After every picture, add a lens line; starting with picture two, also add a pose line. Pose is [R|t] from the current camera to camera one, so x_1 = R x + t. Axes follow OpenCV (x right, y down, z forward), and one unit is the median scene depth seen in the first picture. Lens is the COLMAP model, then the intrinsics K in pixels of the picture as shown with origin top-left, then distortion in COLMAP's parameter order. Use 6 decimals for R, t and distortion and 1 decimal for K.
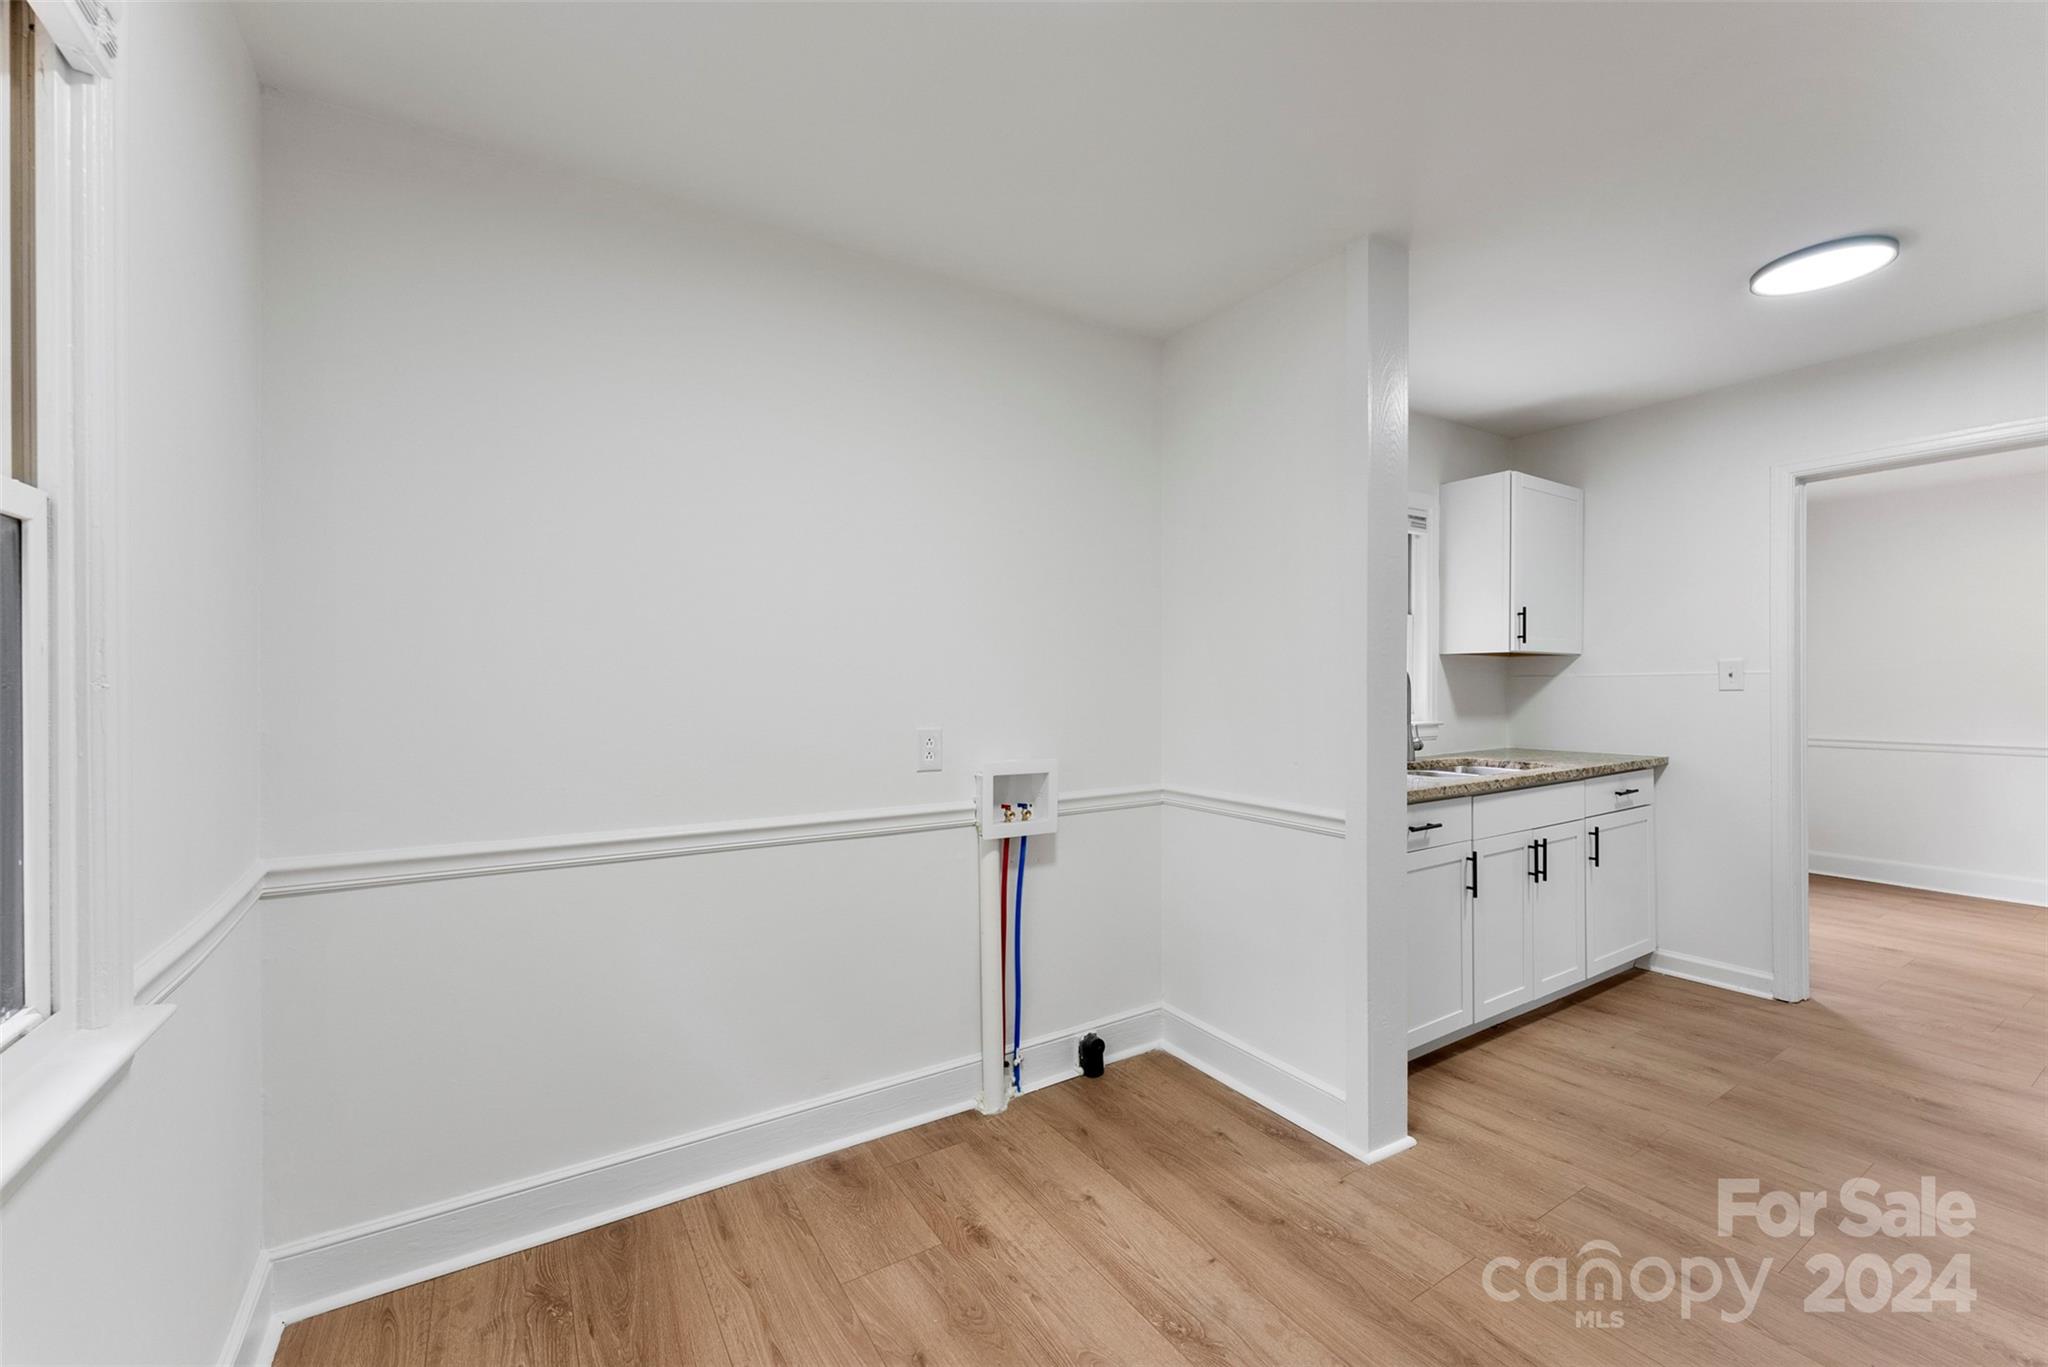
lens RADIAL K [[825.1, 0, 1035.7], [0, 825.1, 678.2], [0, 0, 1]] dist [0.002758, 0.000302]
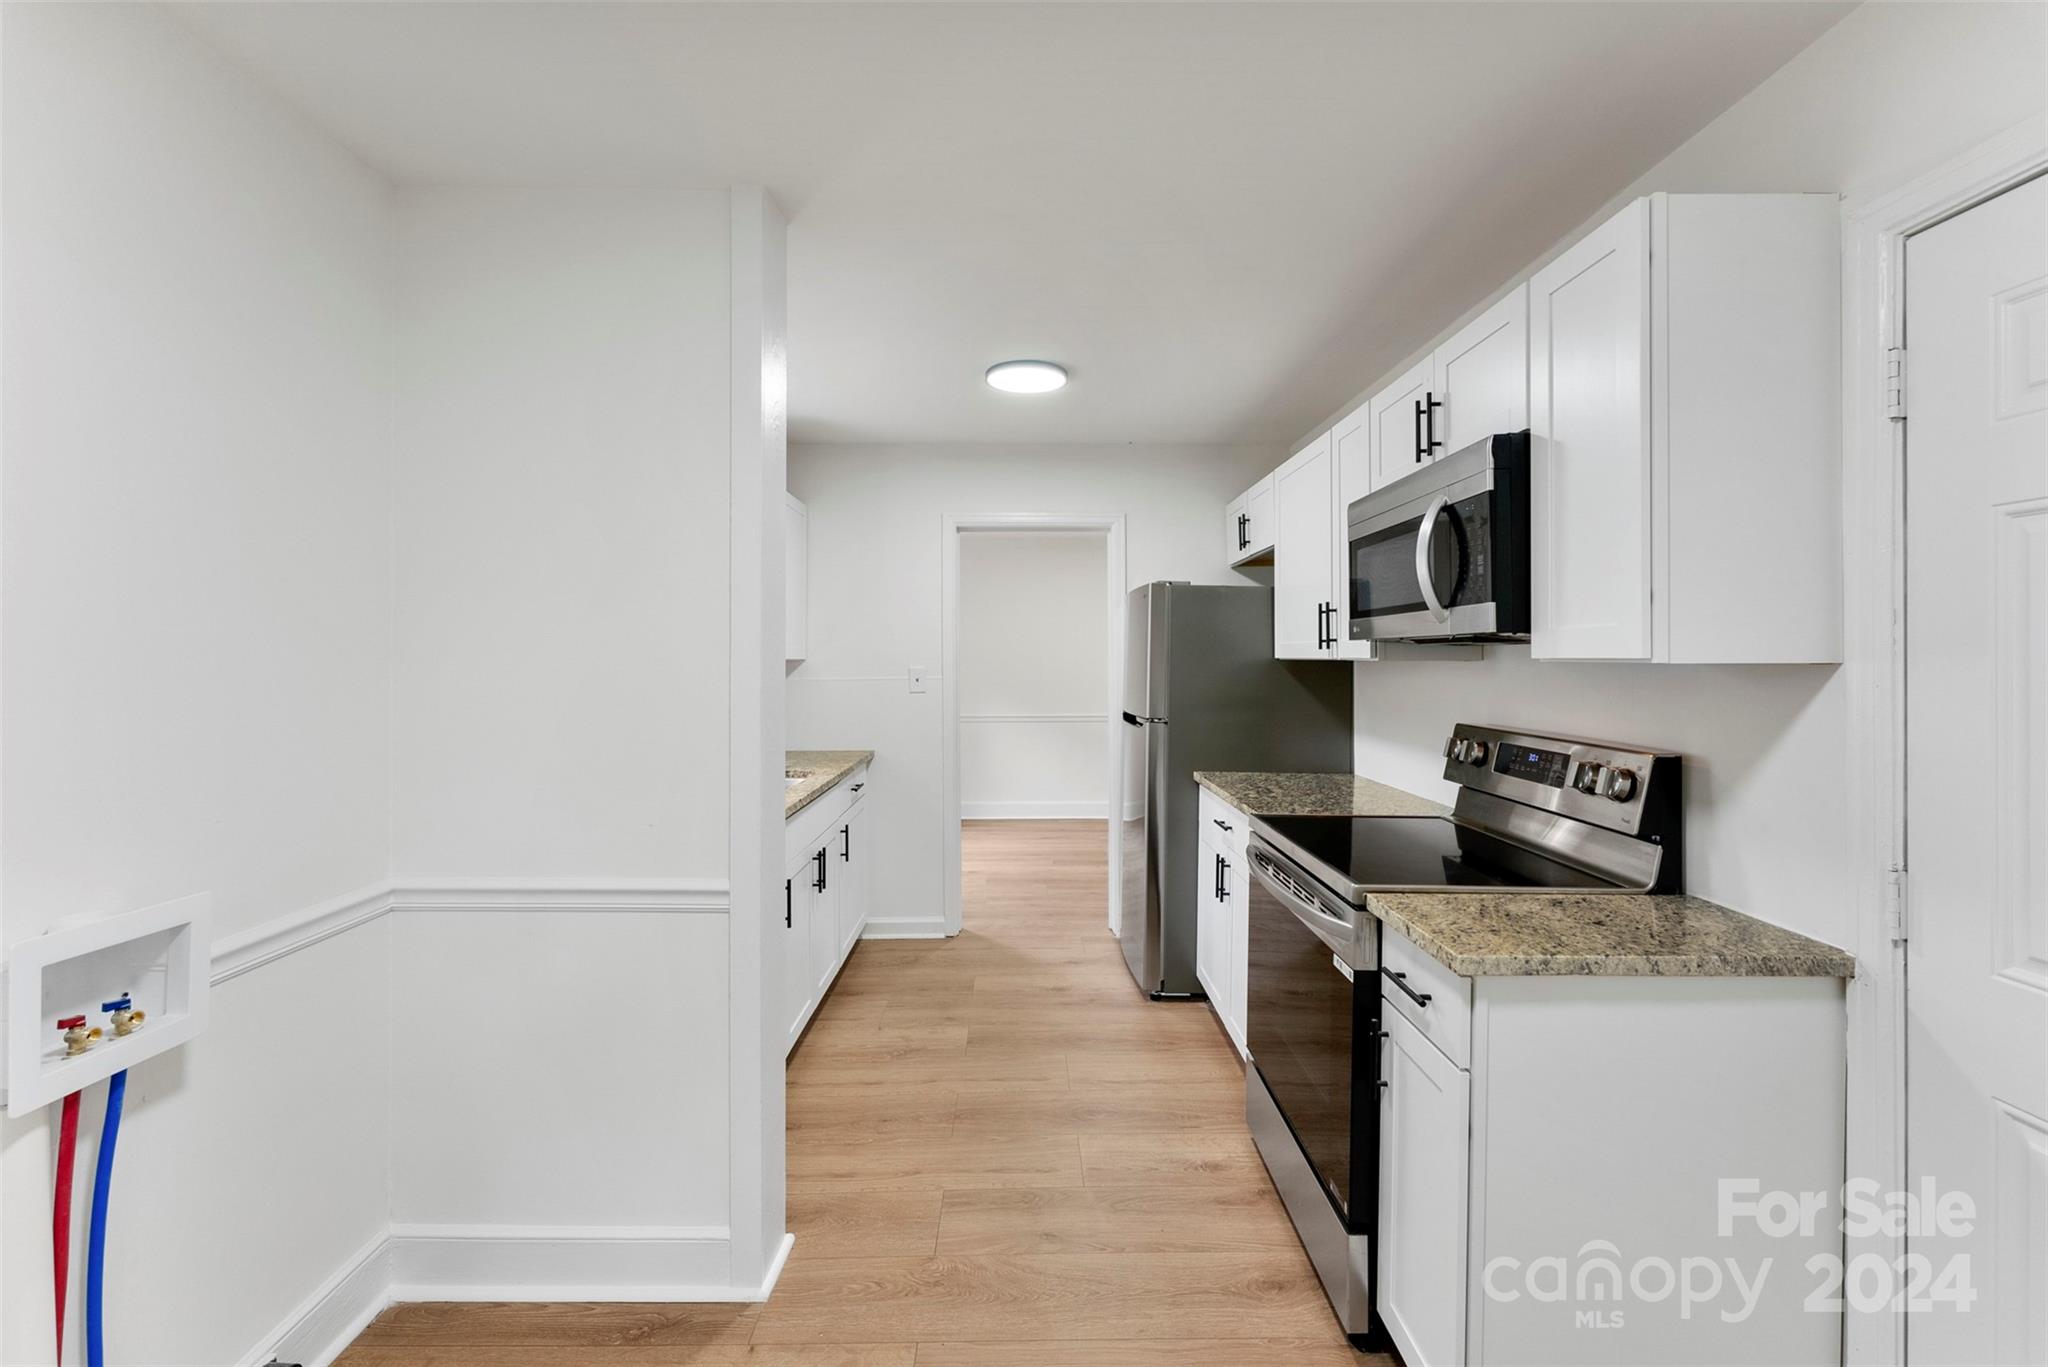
lens RADIAL K [[825.1, 0, 1021.4], [0, 825.1, 656.6], [0, 0, 1]] dist [0.002758, 0.000302]
pose [[0.542067, 0.002763, 0.840331, -0.129727], [-0.004524, 0.999990, -0.000370, -0.050116], [-0.840323, -0.003601, 0.542074, 0.273936]]
